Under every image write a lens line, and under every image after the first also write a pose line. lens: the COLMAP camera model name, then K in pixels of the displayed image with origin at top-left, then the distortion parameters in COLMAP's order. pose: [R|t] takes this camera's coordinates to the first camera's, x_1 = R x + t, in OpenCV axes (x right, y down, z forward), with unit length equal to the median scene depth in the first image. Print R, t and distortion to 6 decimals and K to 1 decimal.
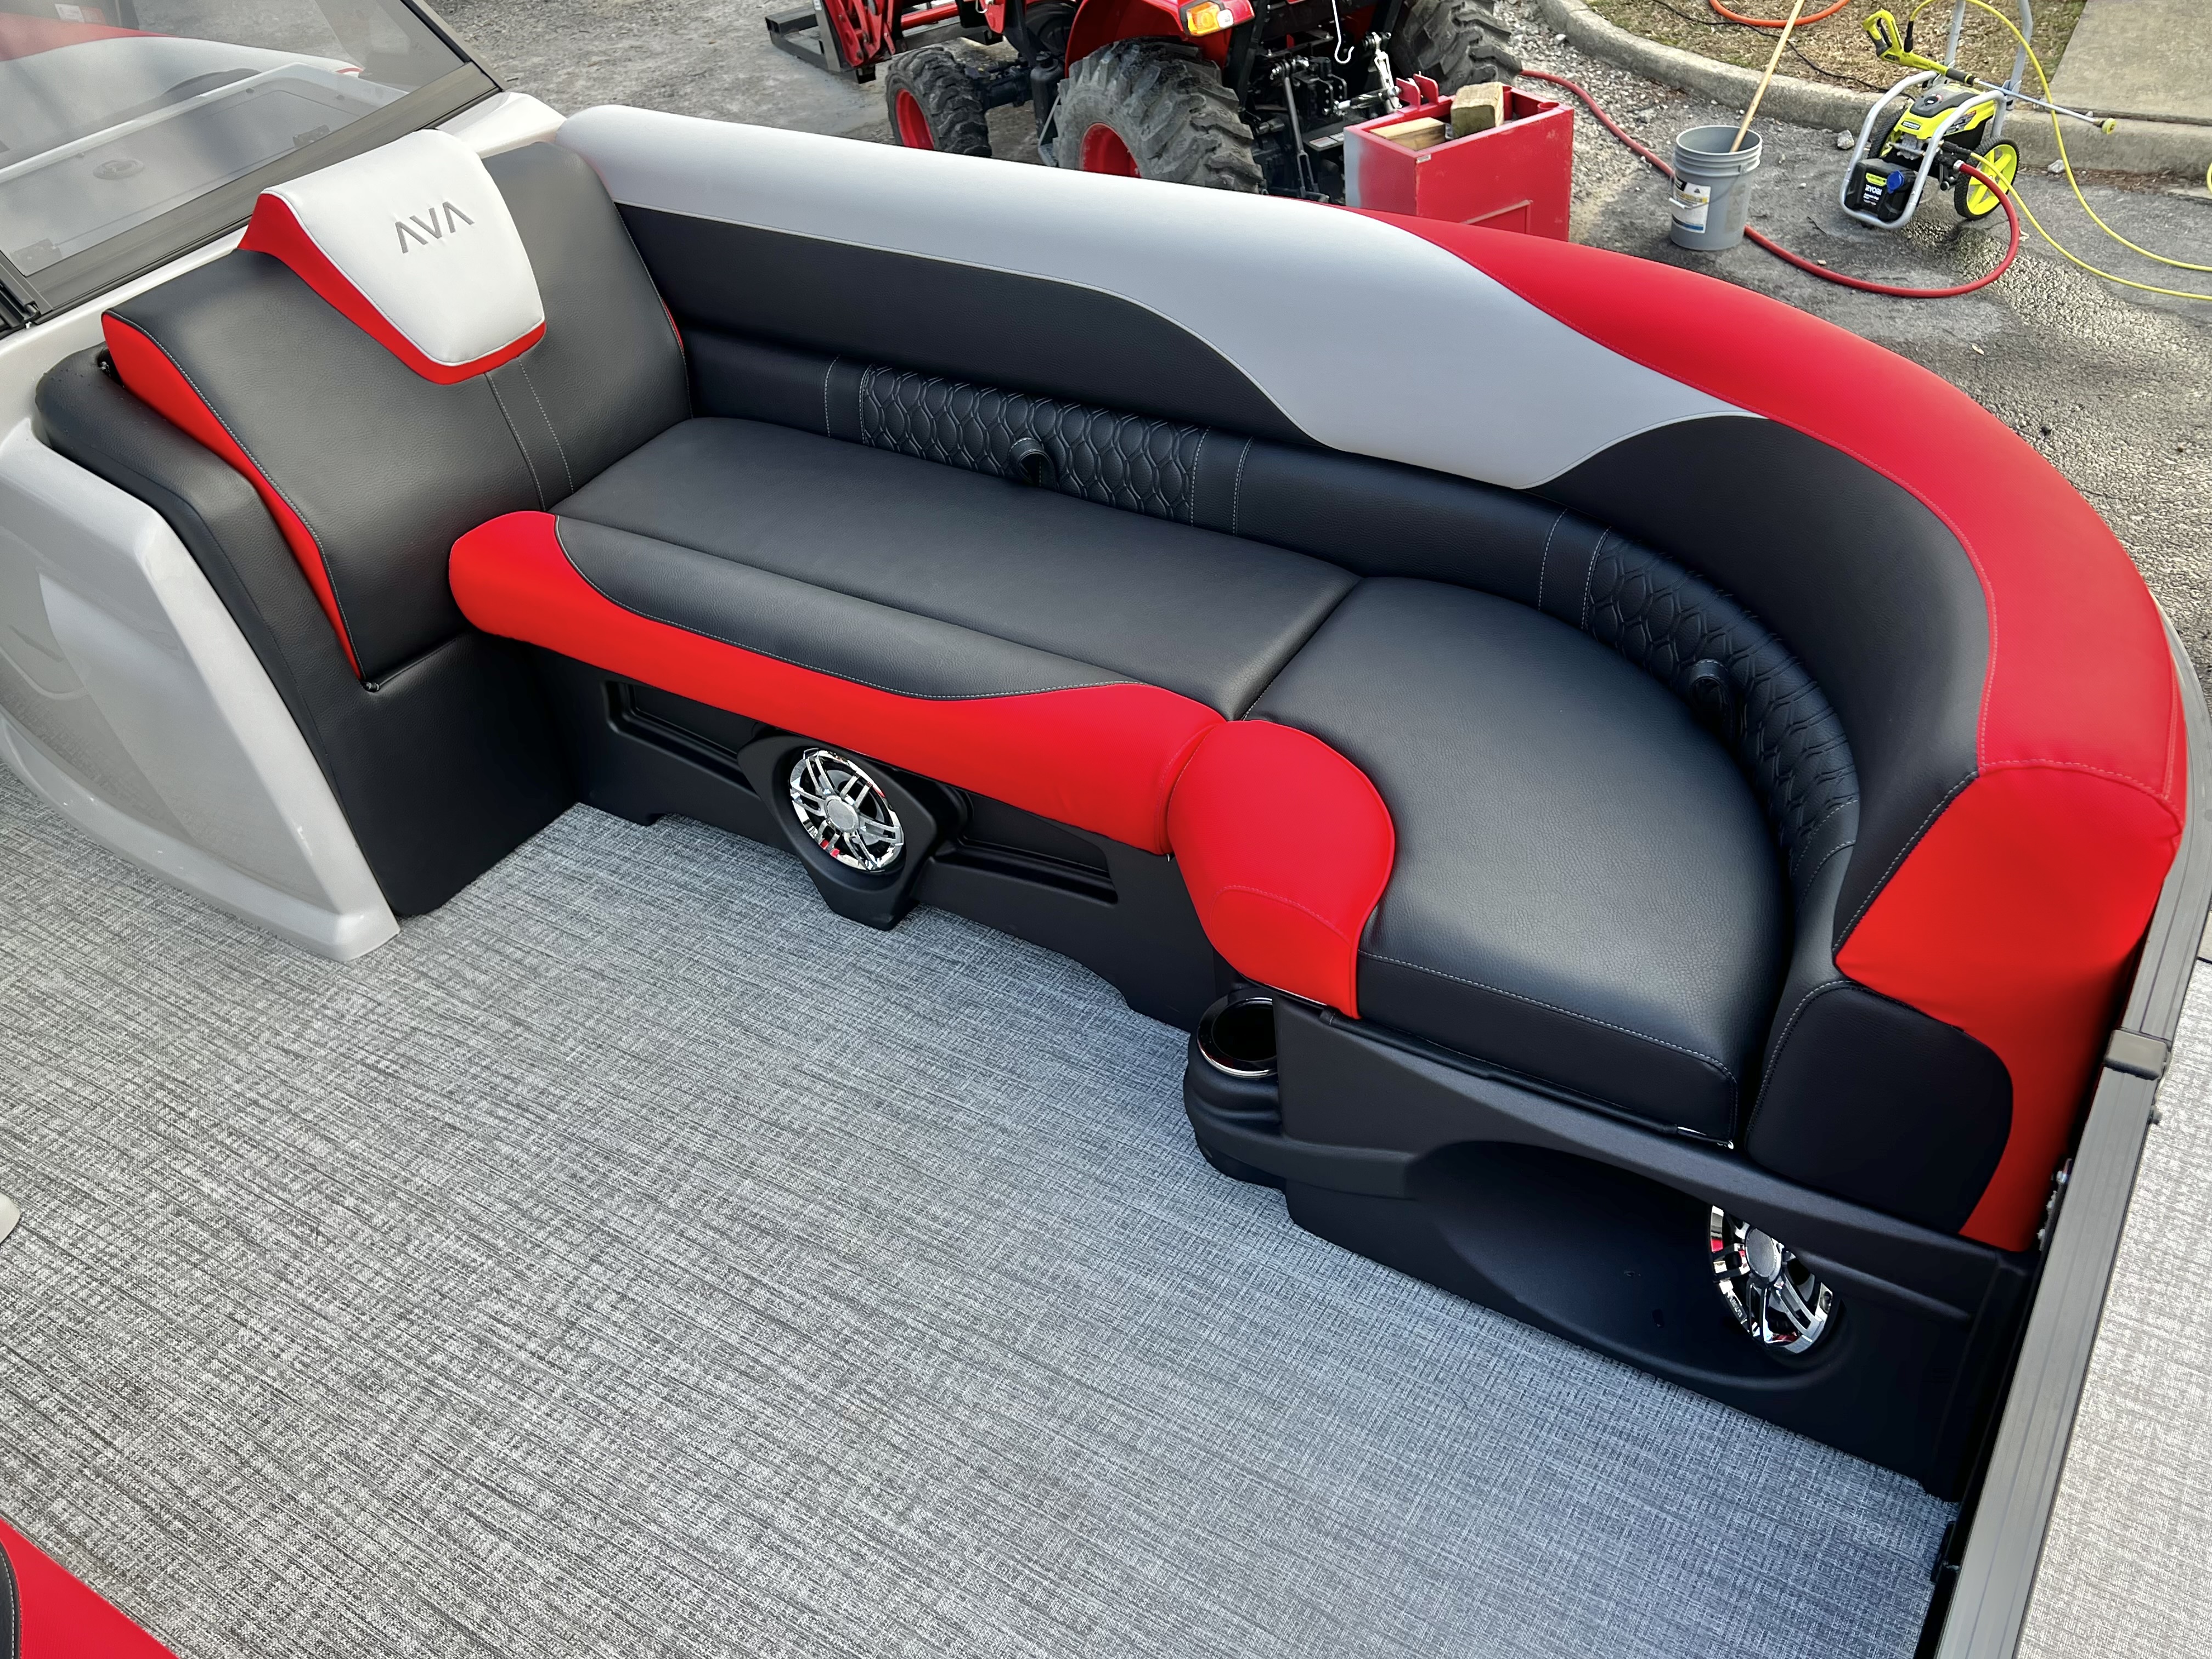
lens RADIAL K [[1878.6, 0, 1089.9], [0, 1878.6, 832.3], [0, 0, 1]] dist [0.036815, -0.020231]
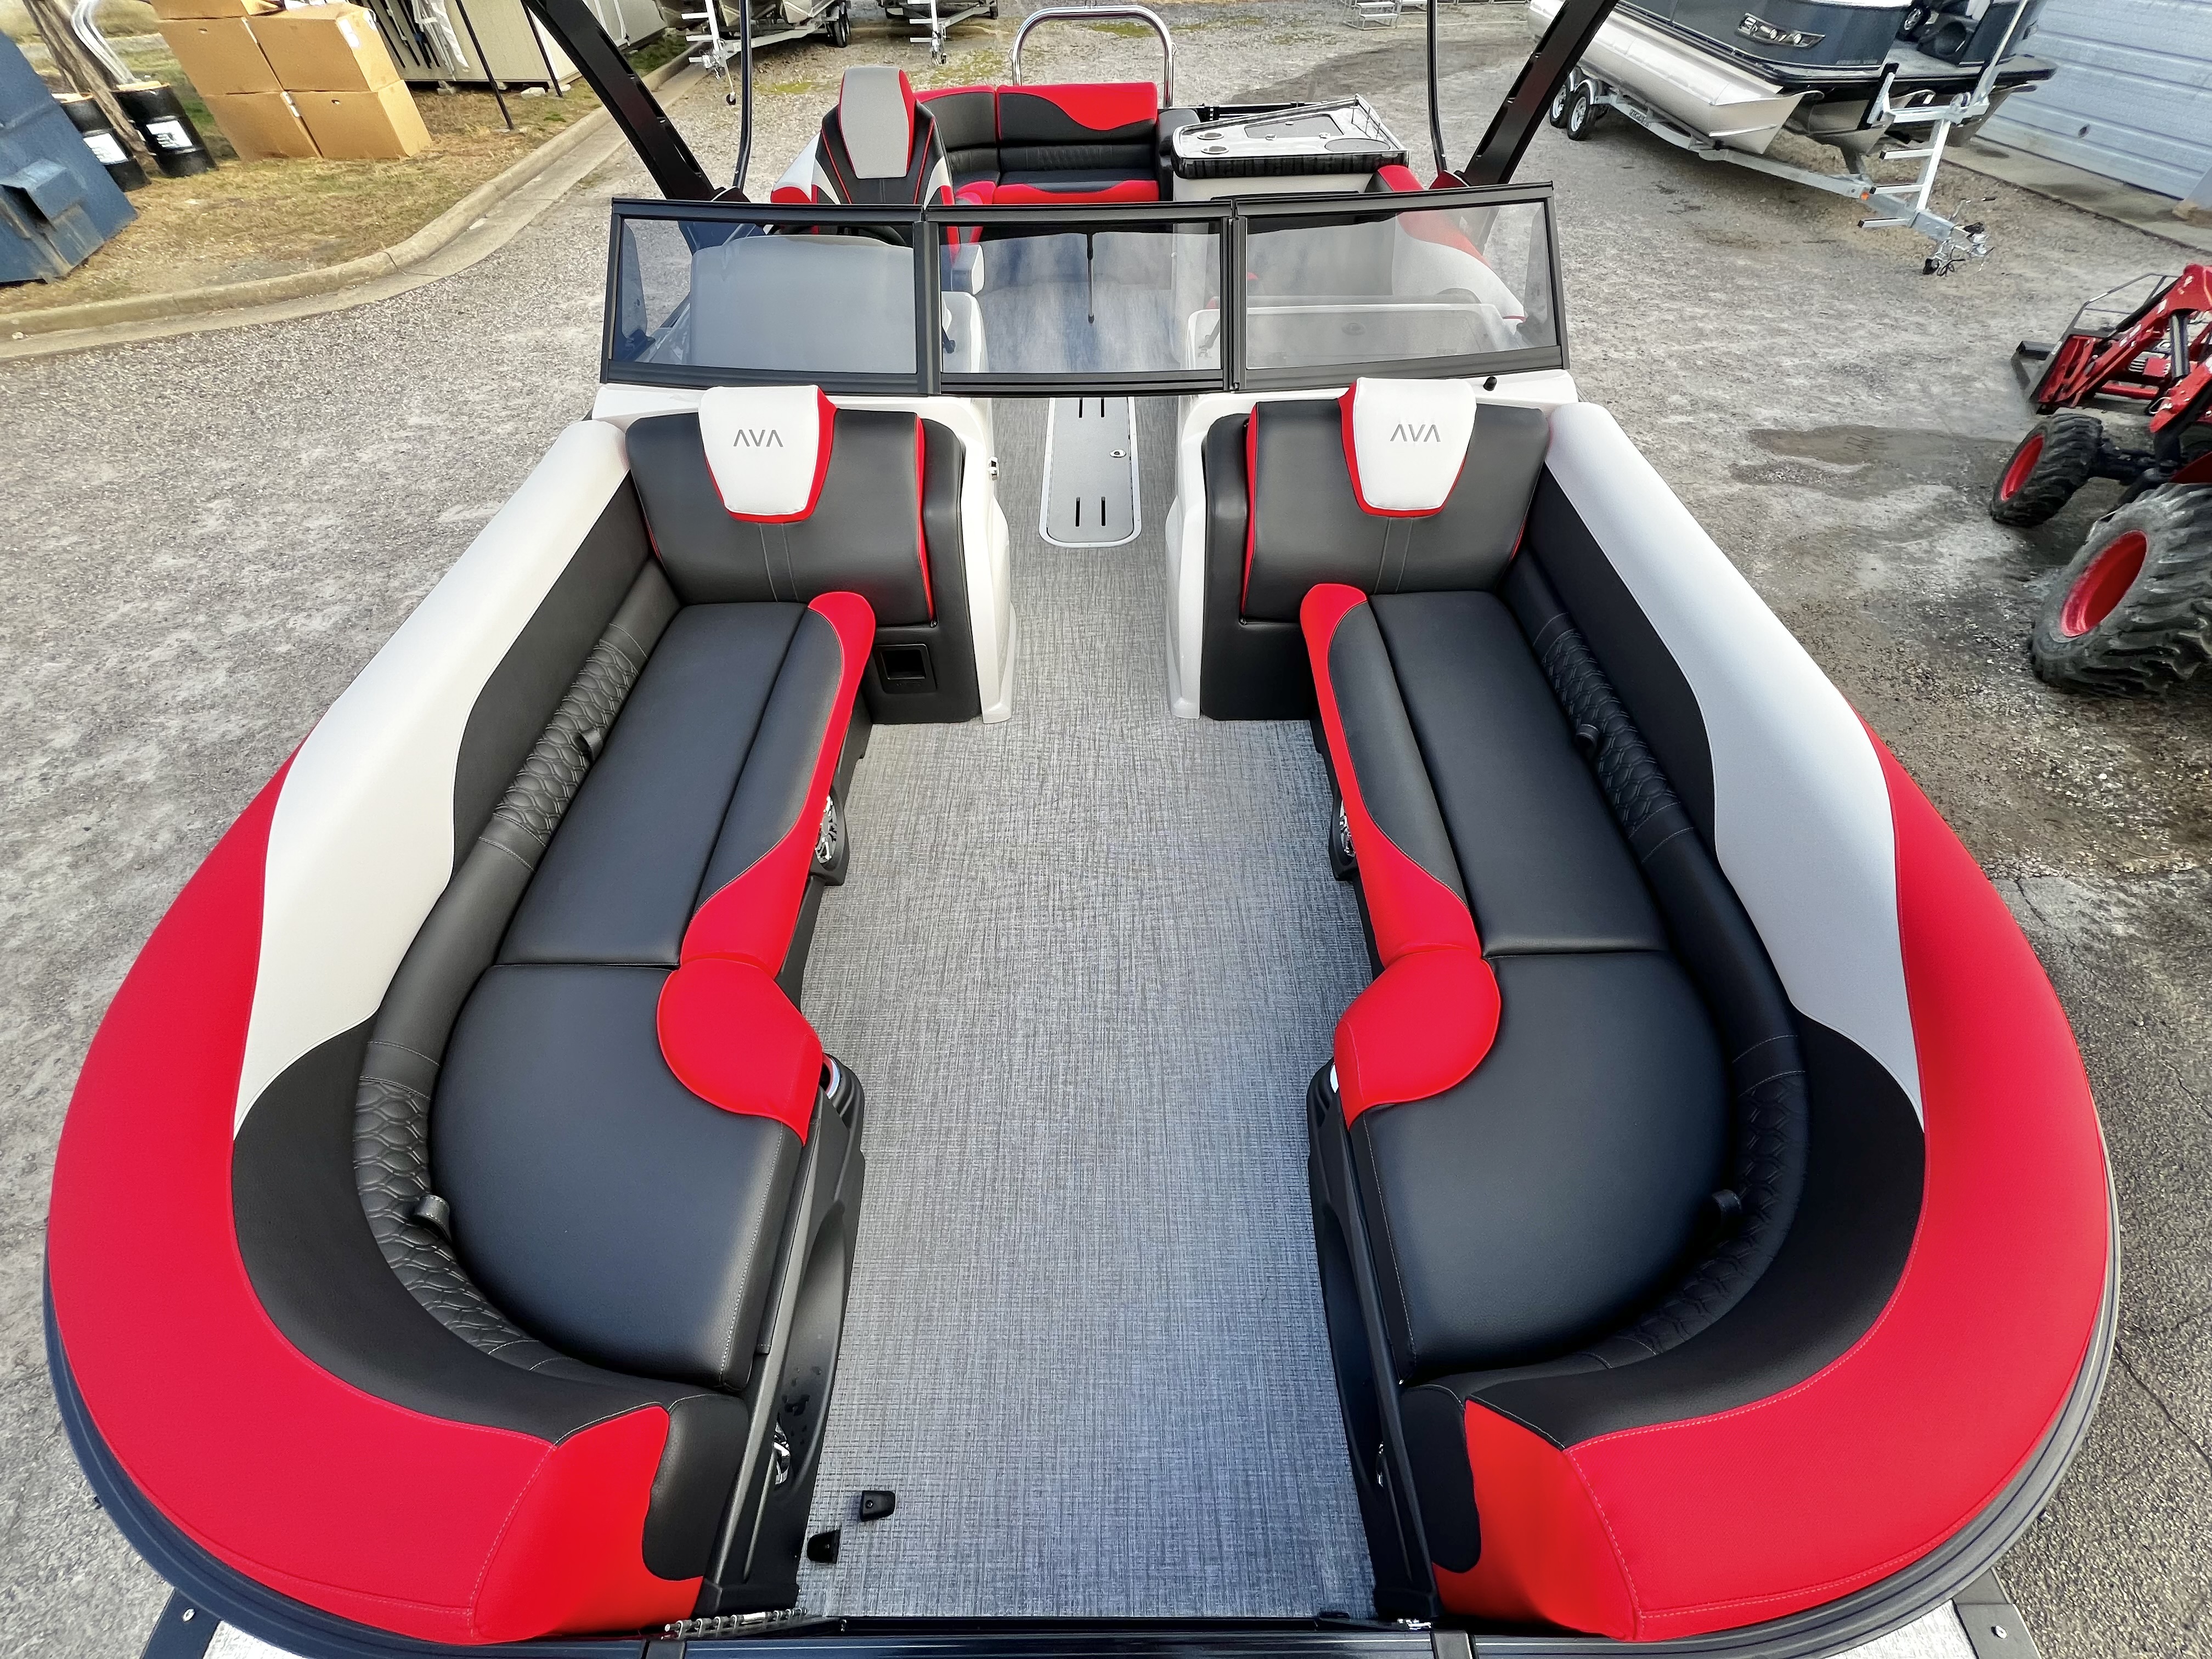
lens RADIAL K [[882.4, 0, 1099.1], [0, 882.4, 821.7], [0, 0, 1]] dist [-0.000903, 0.000121]
pose [[0.536933, 0.685593, -0.491594, 0.223124], [-0.550507, 0.726293, 0.411632, -0.297196], [0.639253, 0.049608, 0.767395, 0.226824]]
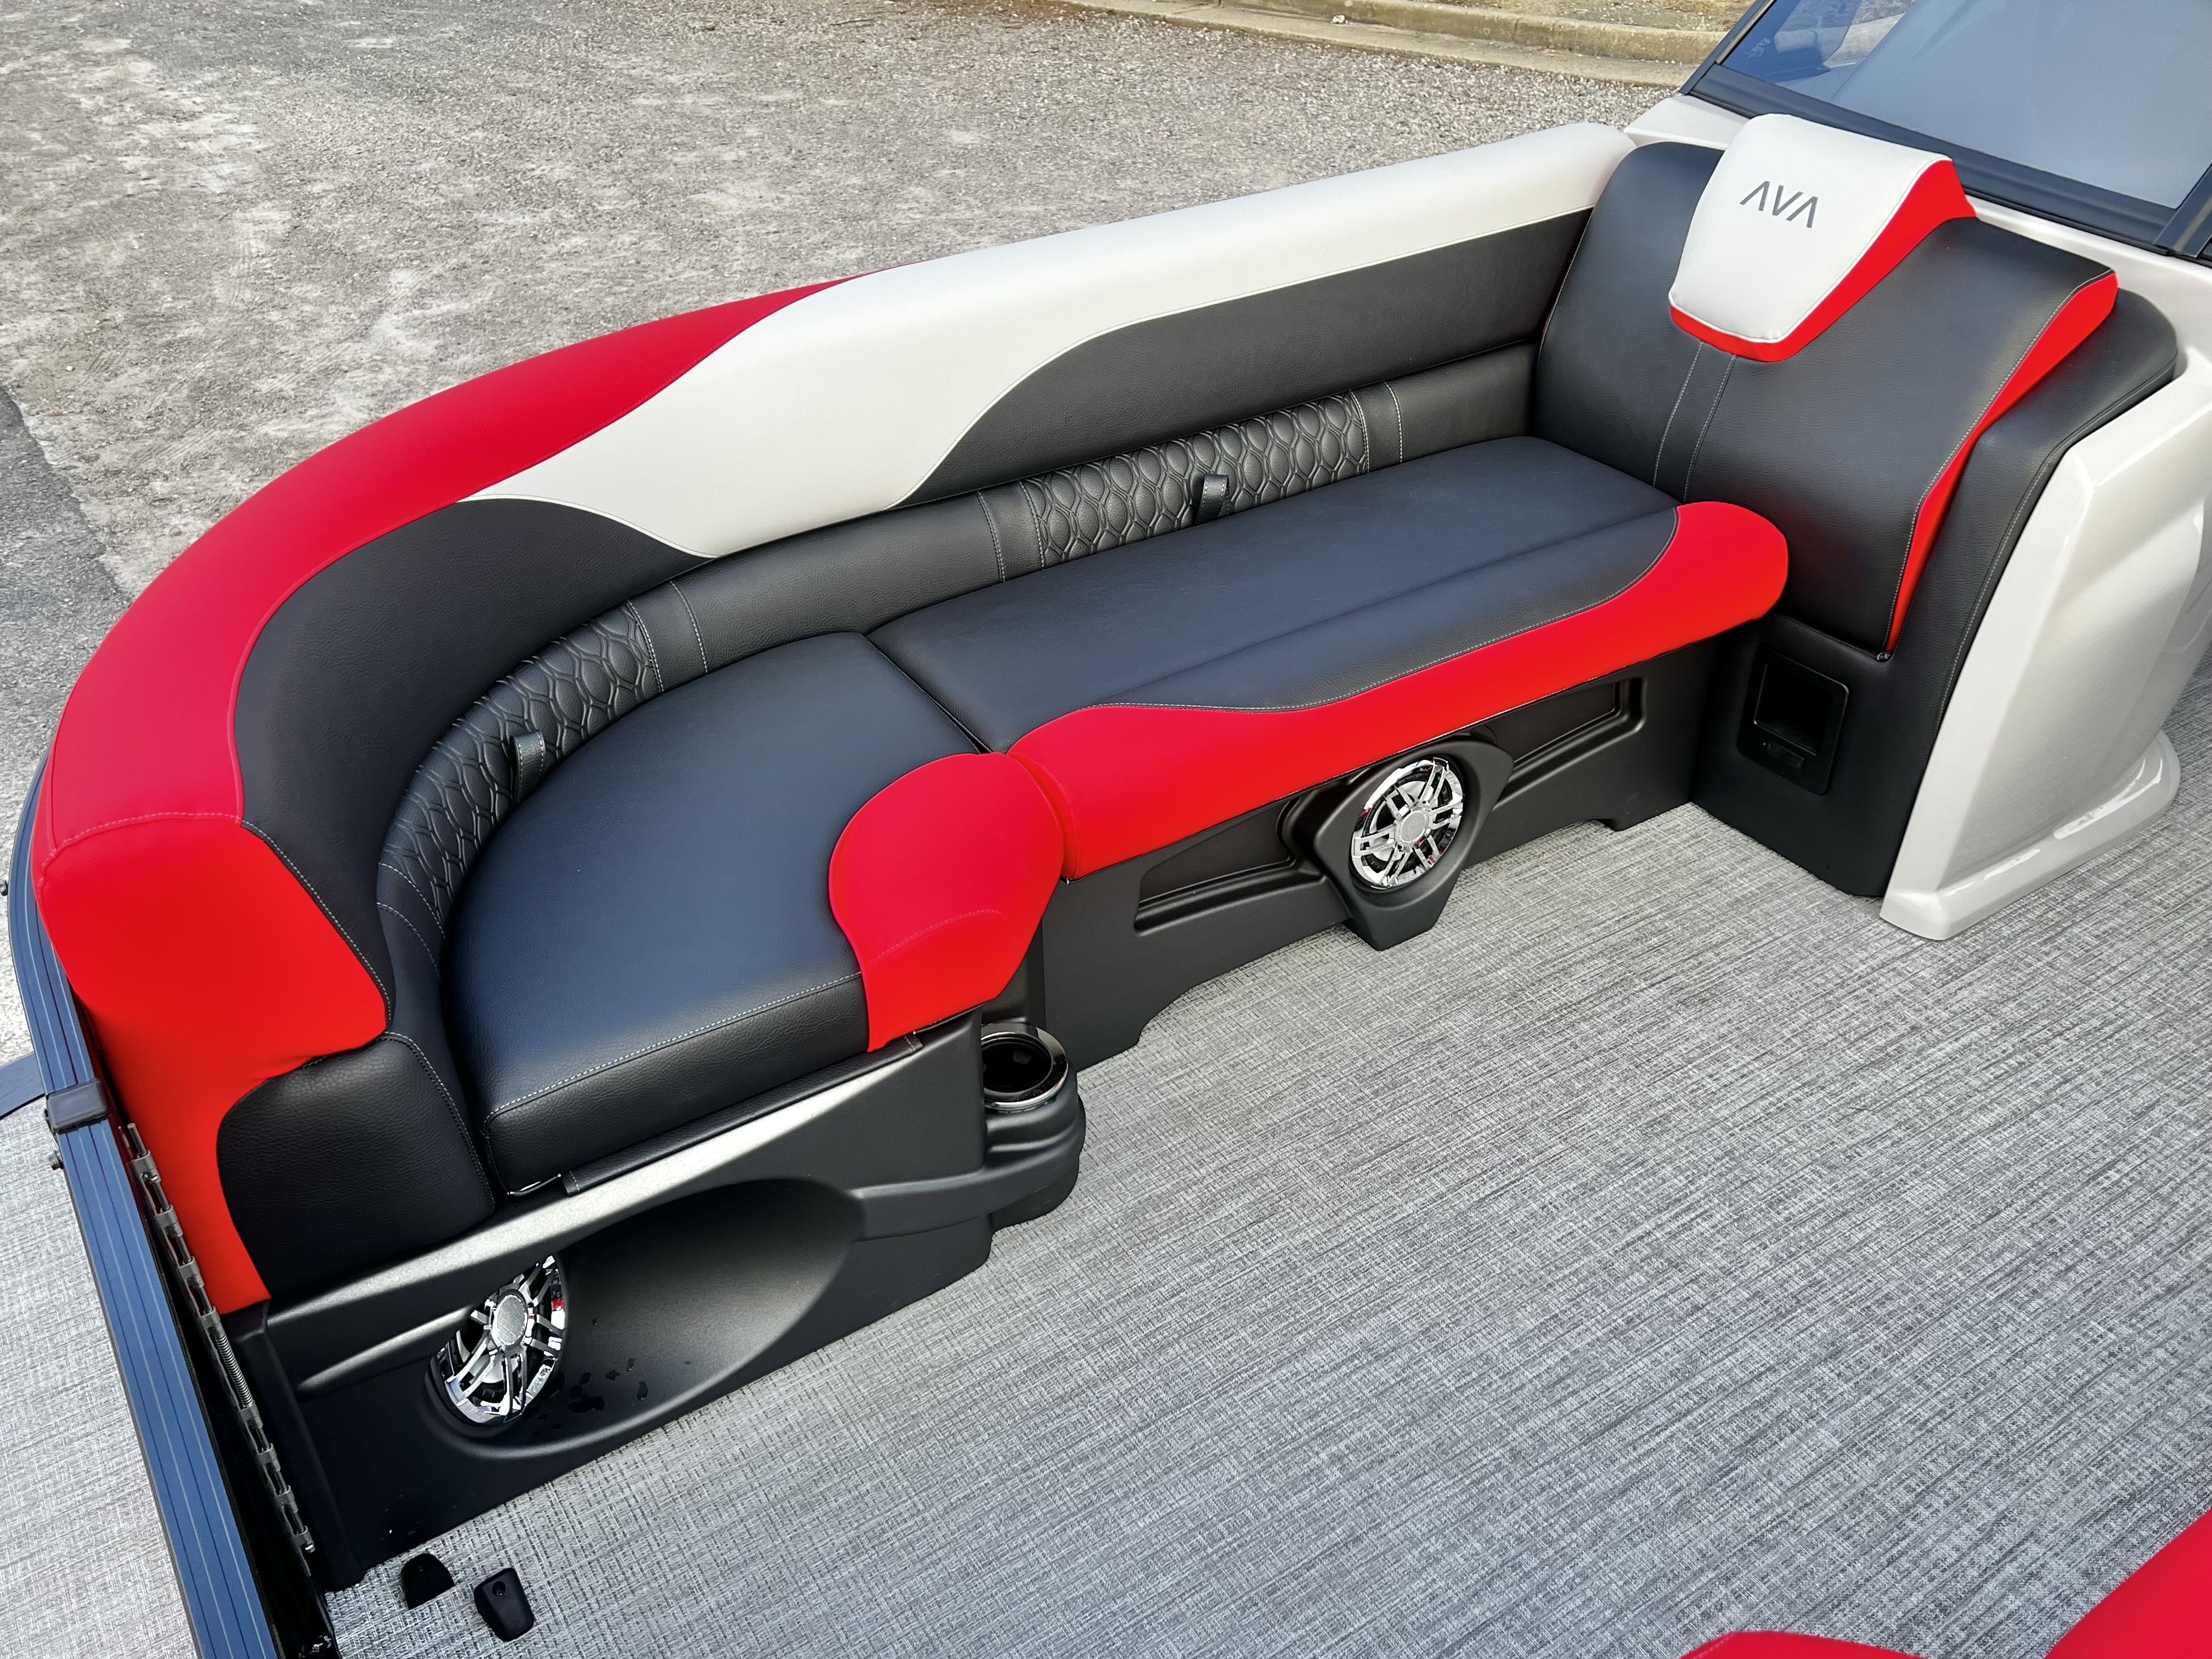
lens RADIAL K [[1878.6, 0, 1130.0], [0, 1878.6, 805.5], [0, 0, 1]] dist [0.036815, -0.020231]
pose [[-0.409706, 0.583736, -0.700995, 0.415288], [-0.535516, 0.468192, 0.702864, -0.414231], [0.738487, 0.663362, 0.120779, 0.533868]]
